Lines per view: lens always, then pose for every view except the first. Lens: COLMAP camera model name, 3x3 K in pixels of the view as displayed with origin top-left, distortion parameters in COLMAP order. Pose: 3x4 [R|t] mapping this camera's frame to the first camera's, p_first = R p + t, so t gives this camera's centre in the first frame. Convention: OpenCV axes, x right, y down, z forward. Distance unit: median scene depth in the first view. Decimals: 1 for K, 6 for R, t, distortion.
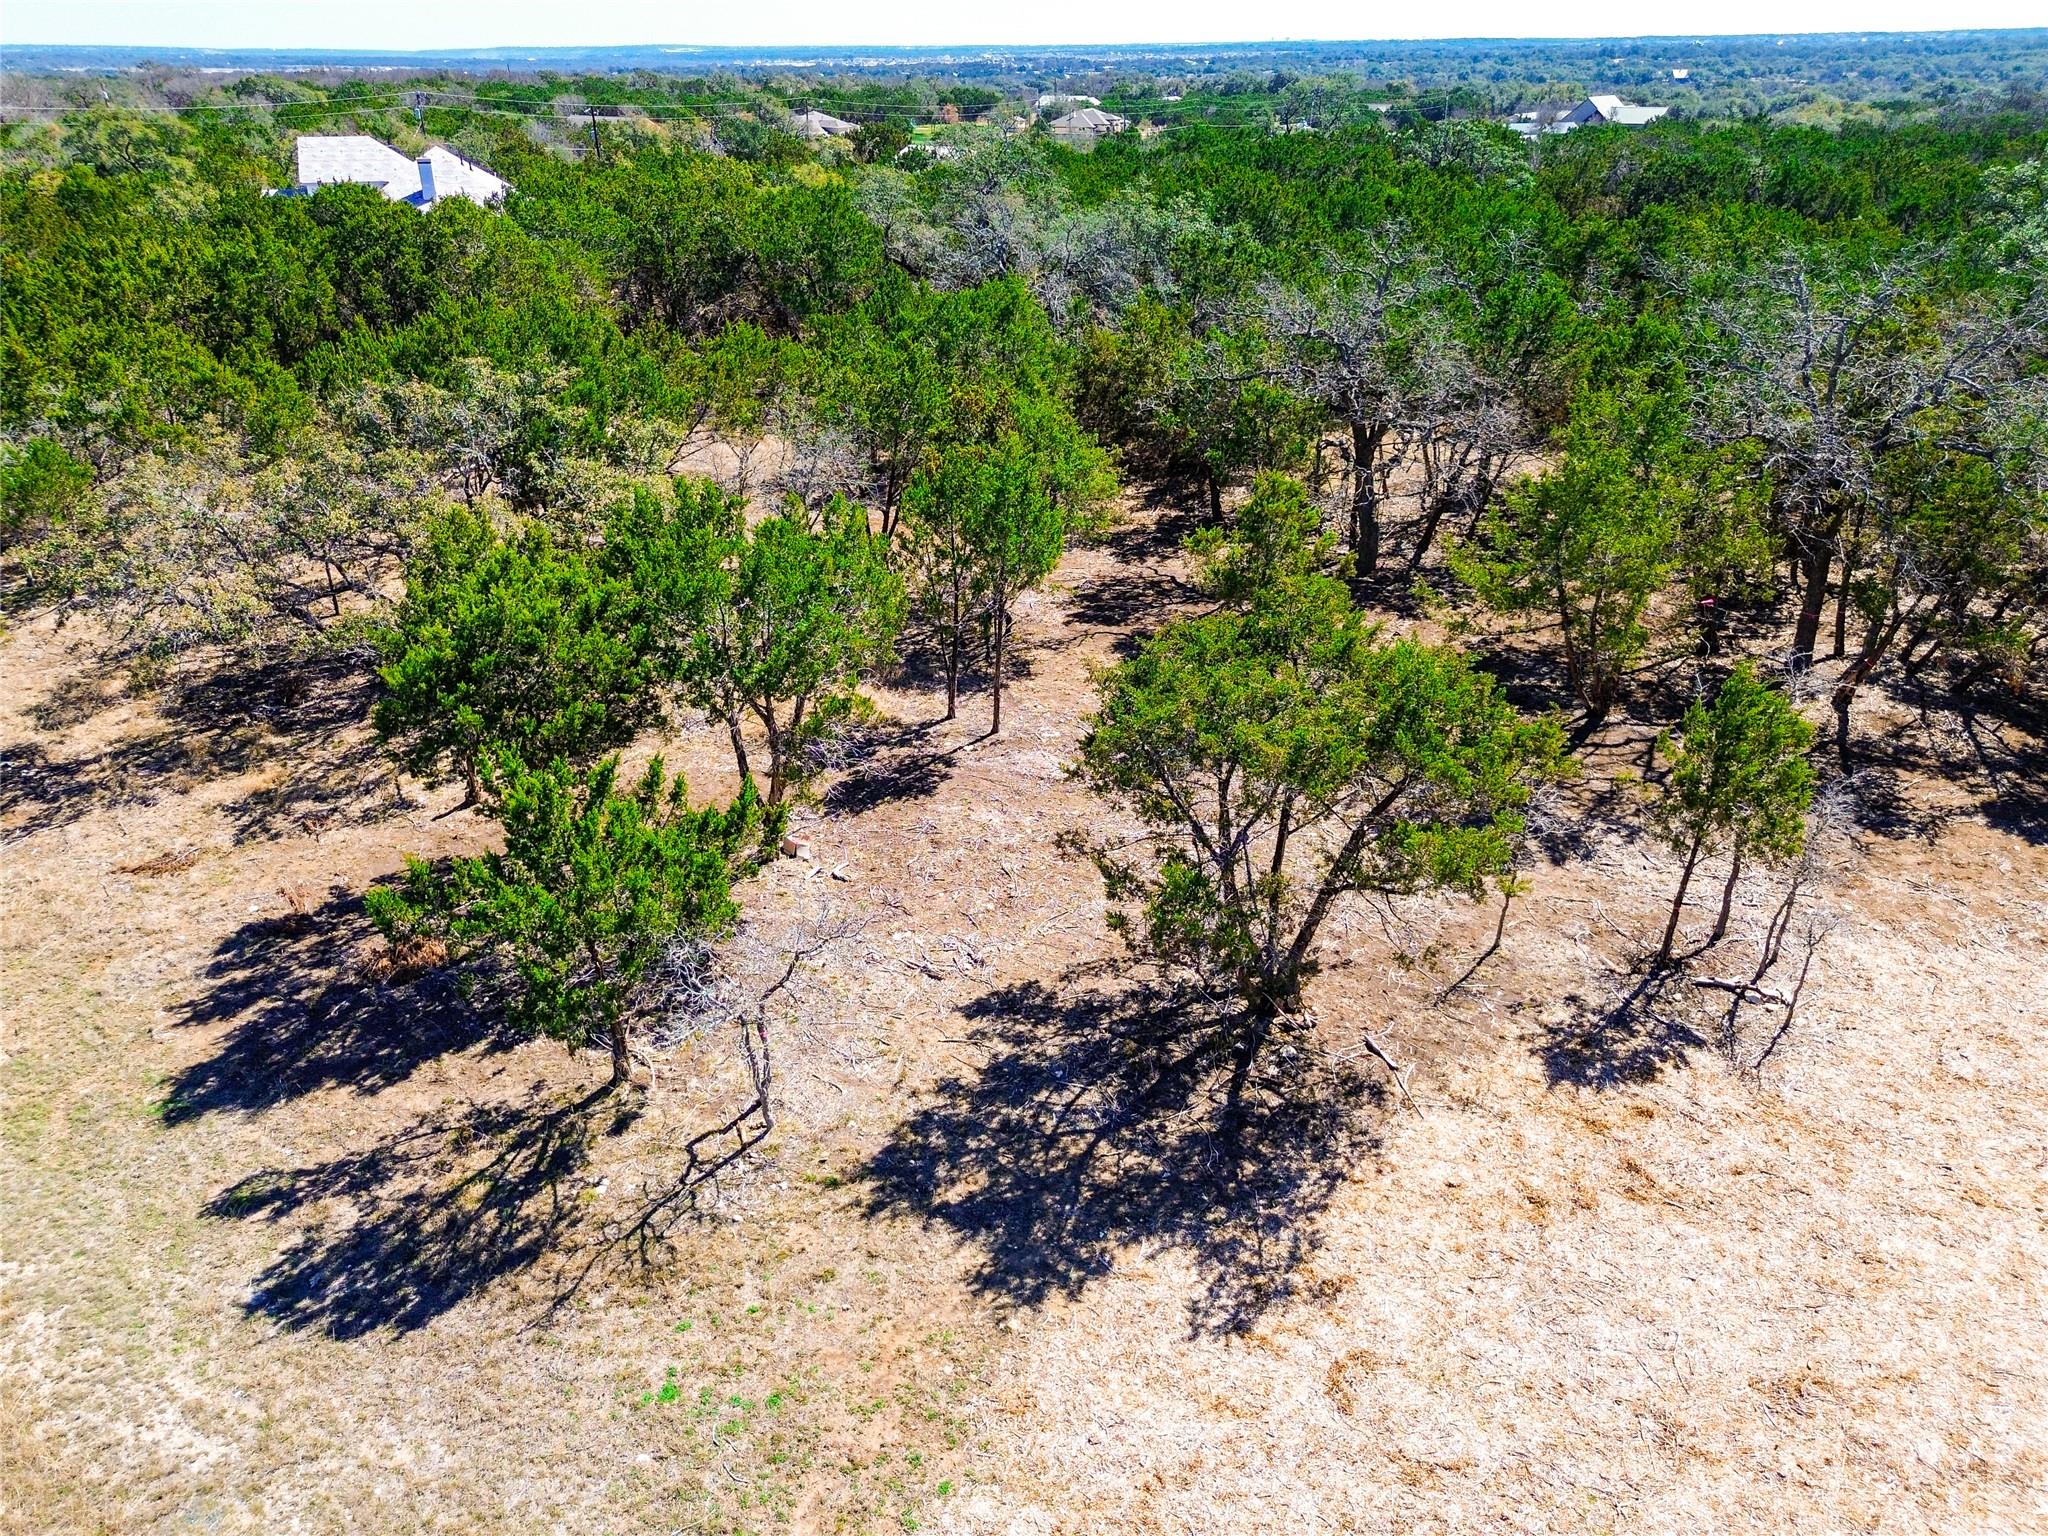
lens RADIAL K [[1453.6, 0, 1024.0], [0, 1453.6, 768.0], [0, 0, 1]] dist [0.049738, -0.043901]
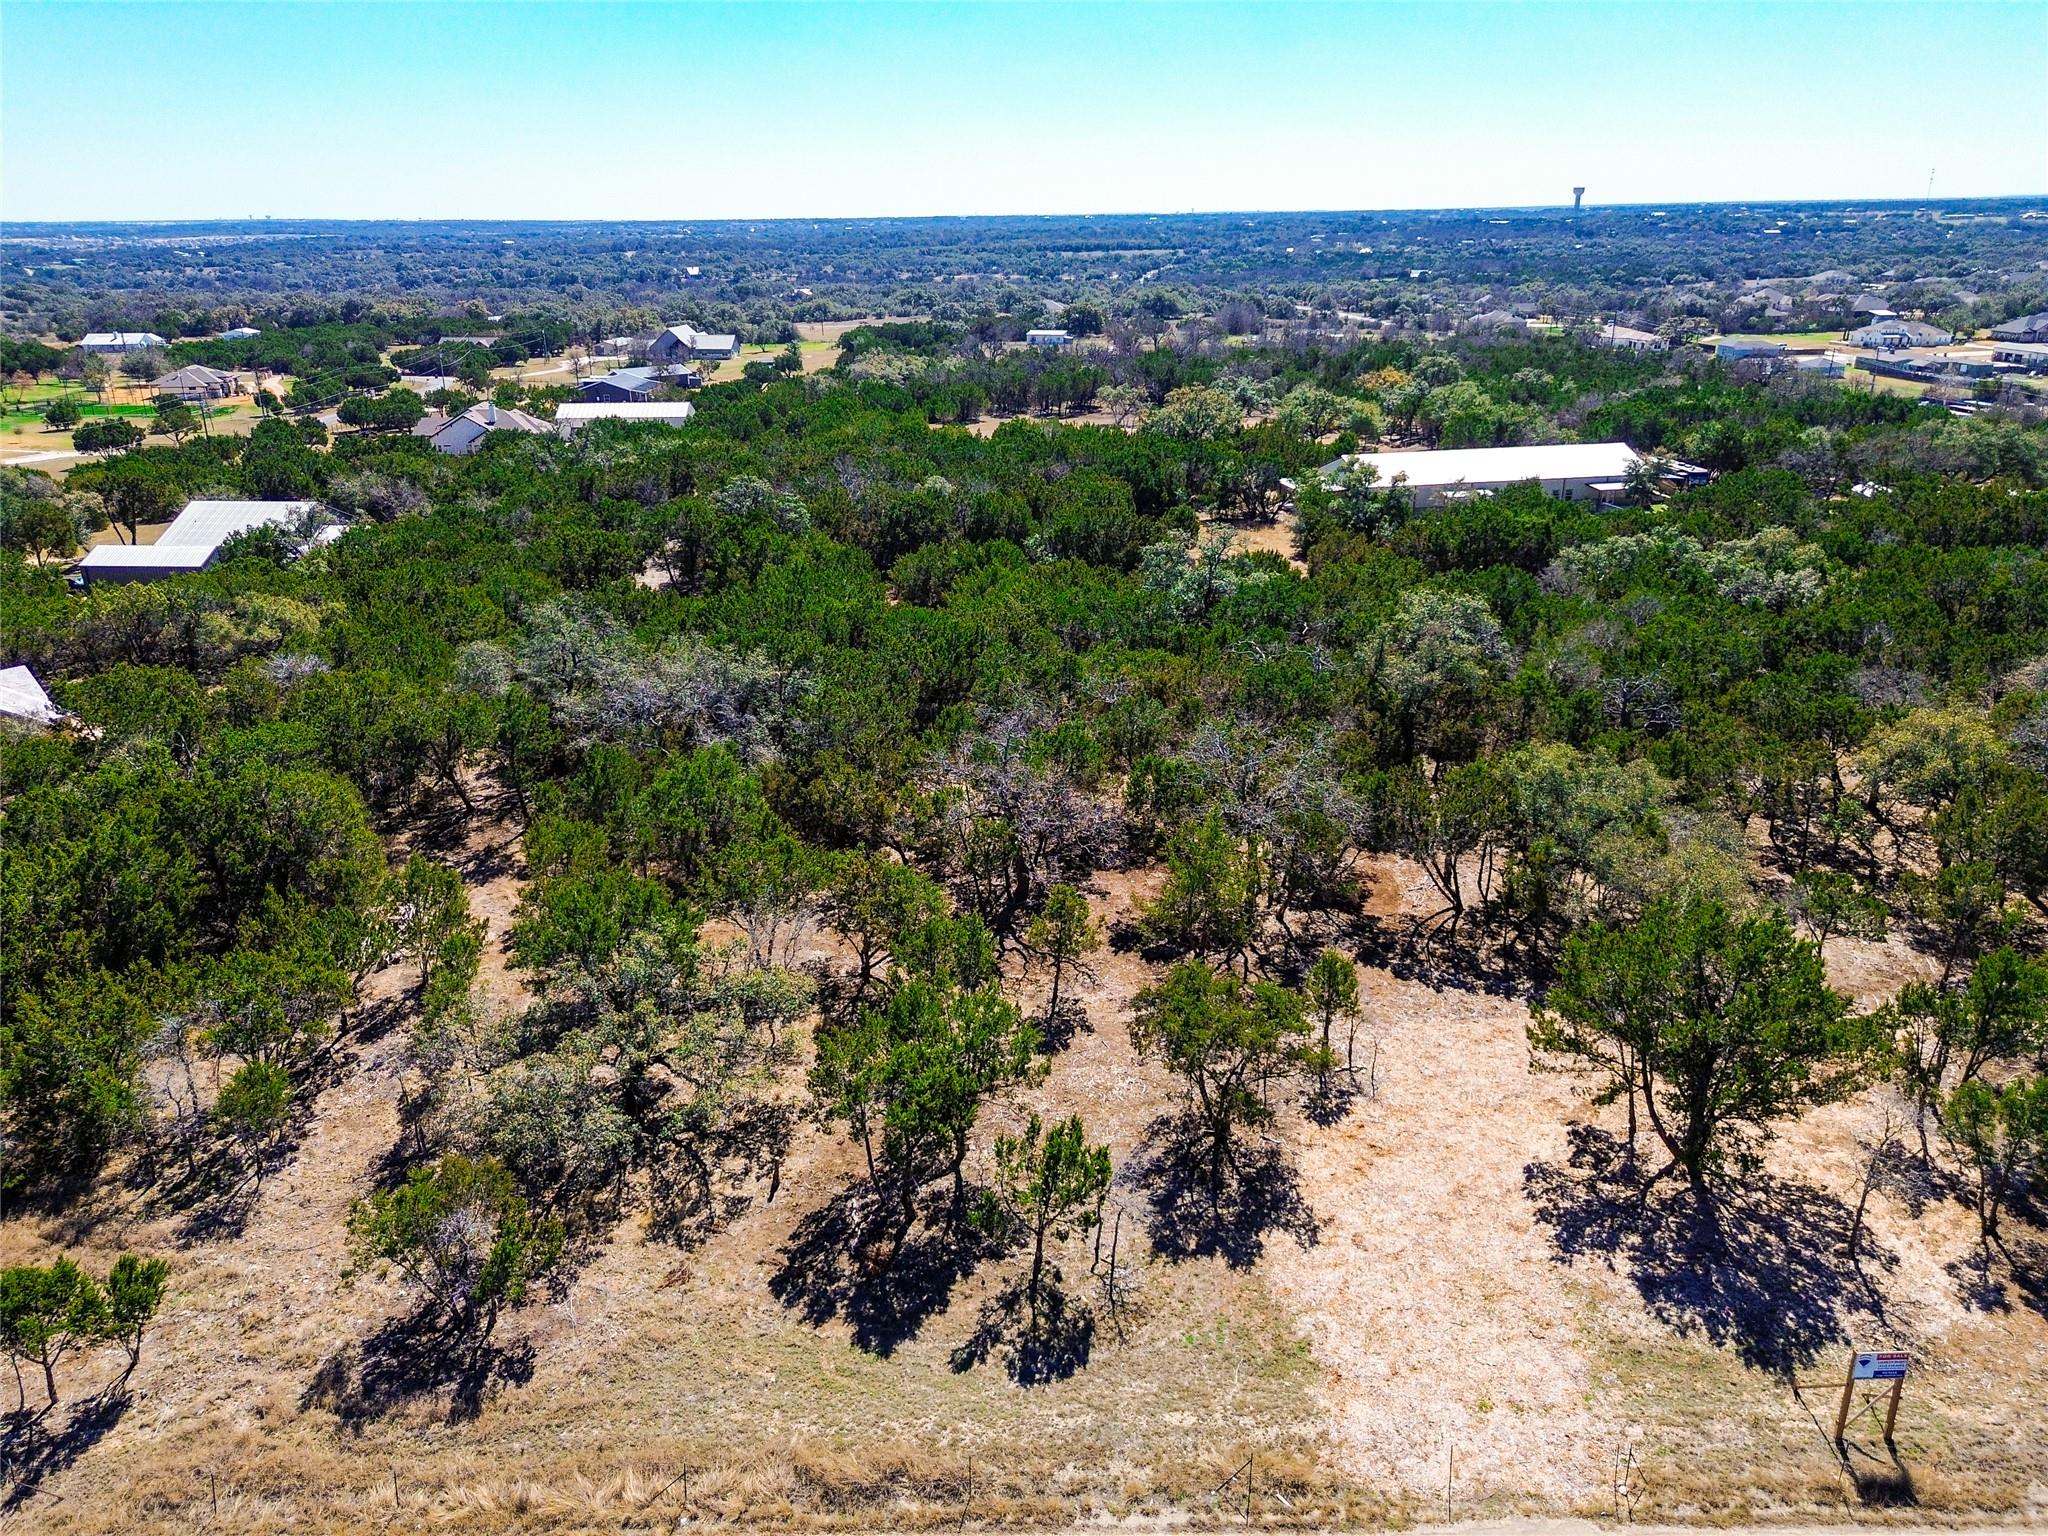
lens RADIAL K [[1453.6, 0, 1024.0], [0, 1453.6, 768.0], [0, 0, 1]] dist [0.049738, -0.043901]
pose [[0.820002, -0.204054, 0.534751, -1.313941], [0.256699, 0.966169, -0.024952, -0.466520], [-0.511569, 0.157730, 0.844641, -1.008334]]
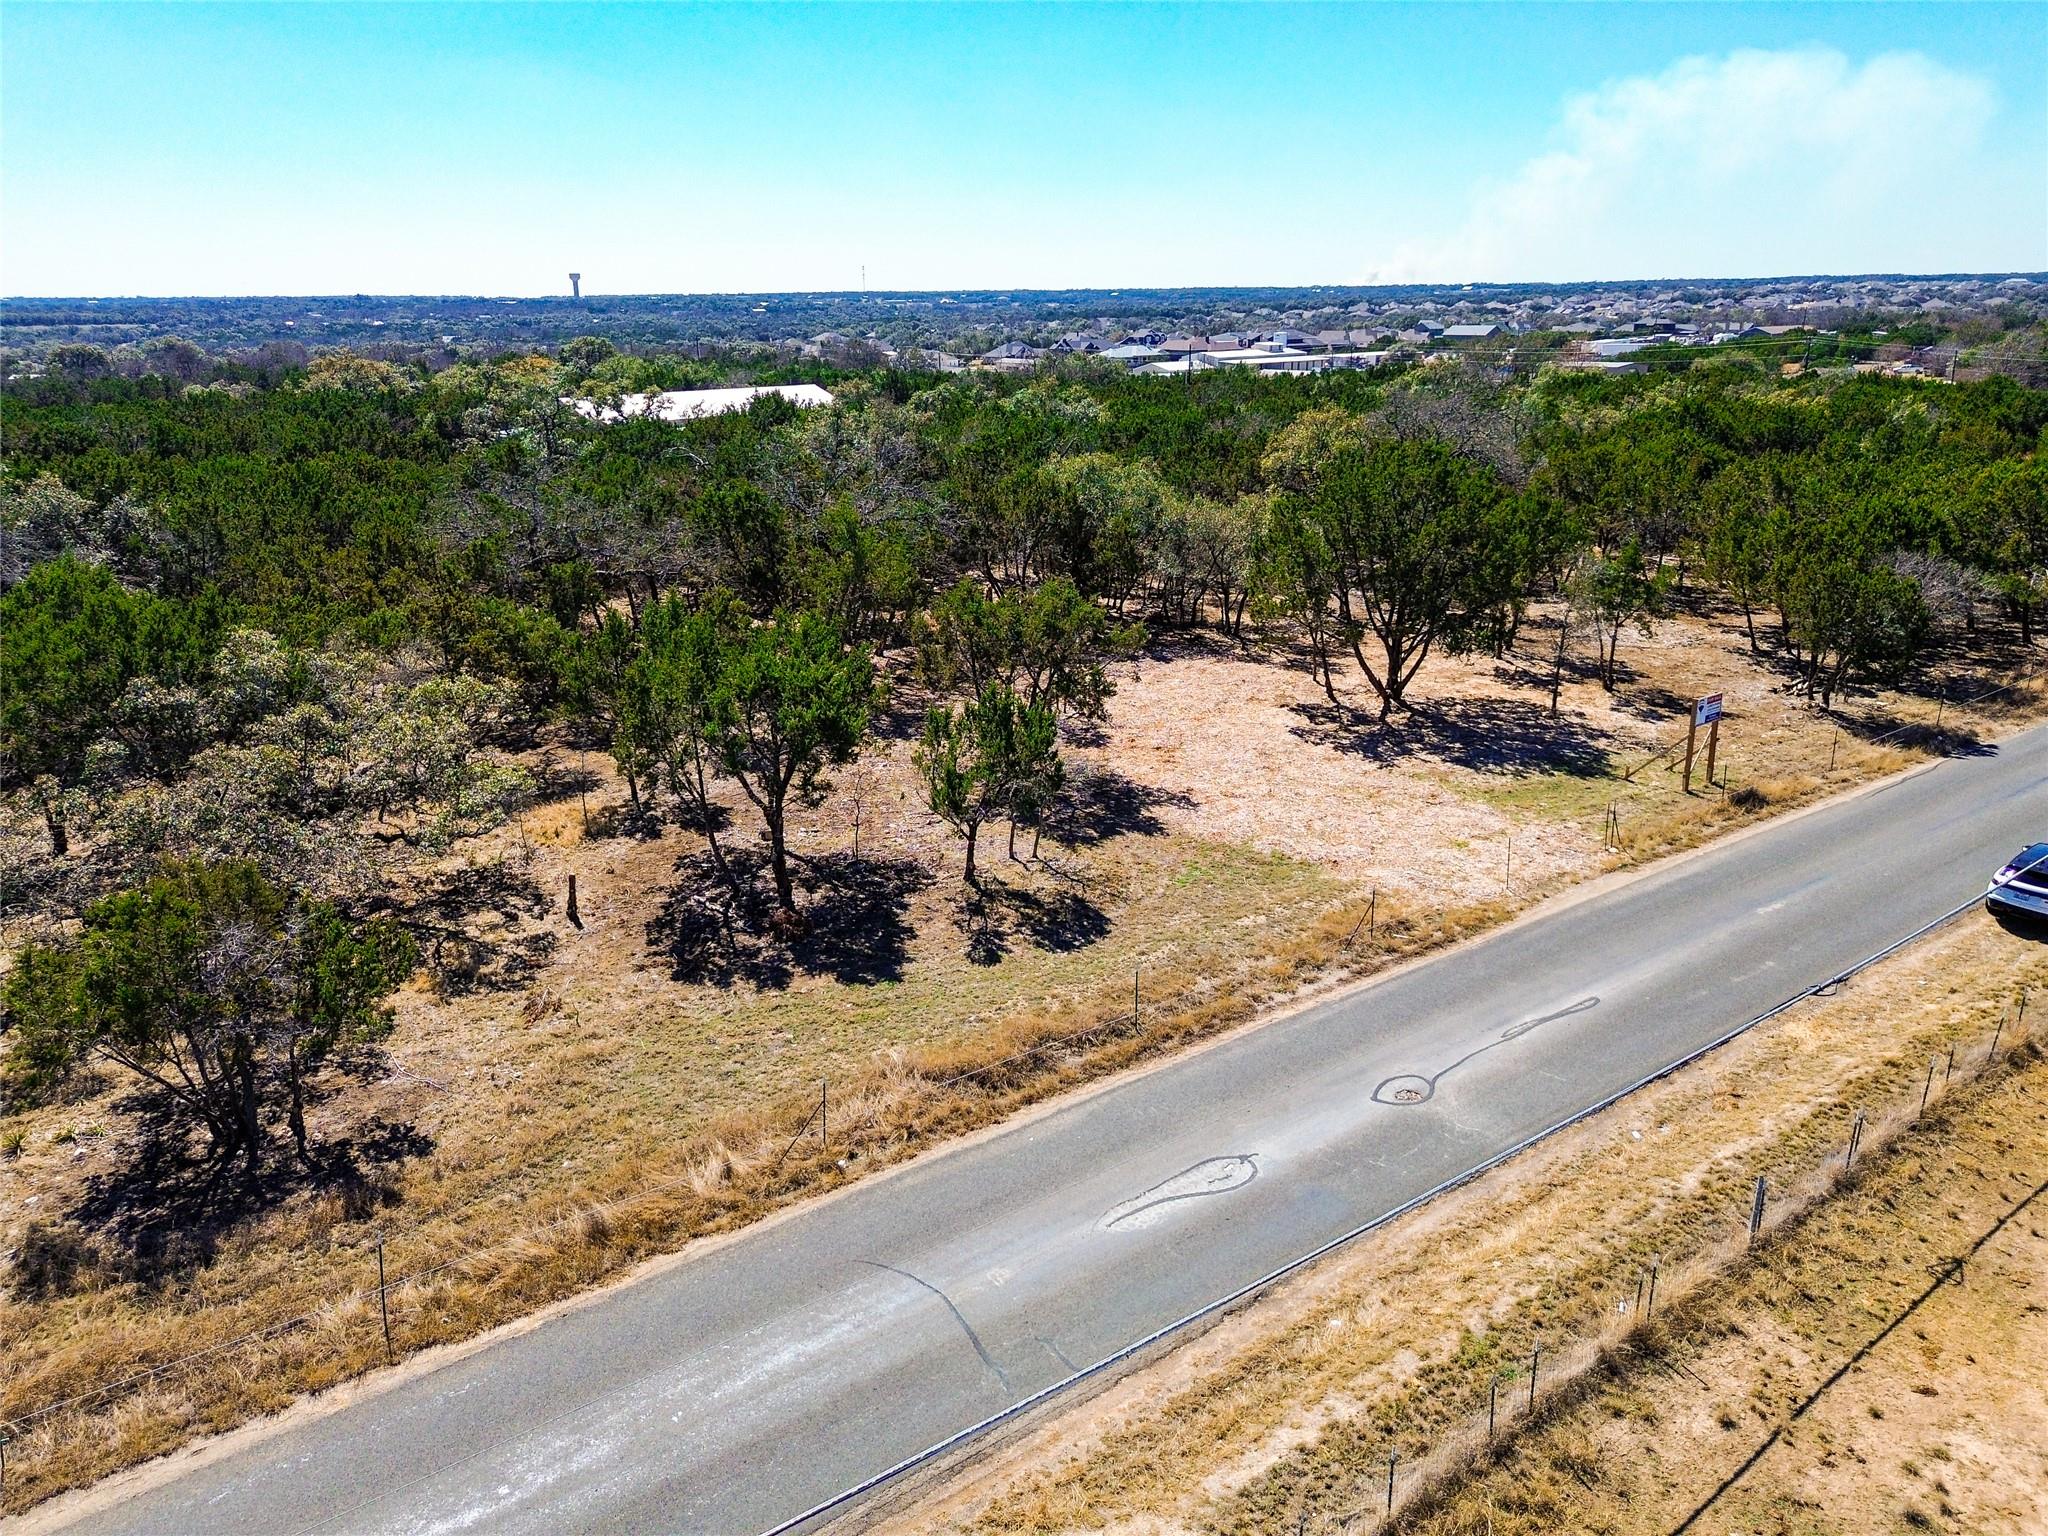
lens RADIAL K [[1467.0, 0, 1021.3], [0, 1467.0, 743.3], [0, 0, 1]] dist [0.070561, -0.065567]
pose [[0.331088, -0.271135, 0.903807, -1.851682], [0.424892, 0.898067, 0.113764, -0.121763], [-0.842525, 0.346354, 0.412542, 0.104743]]
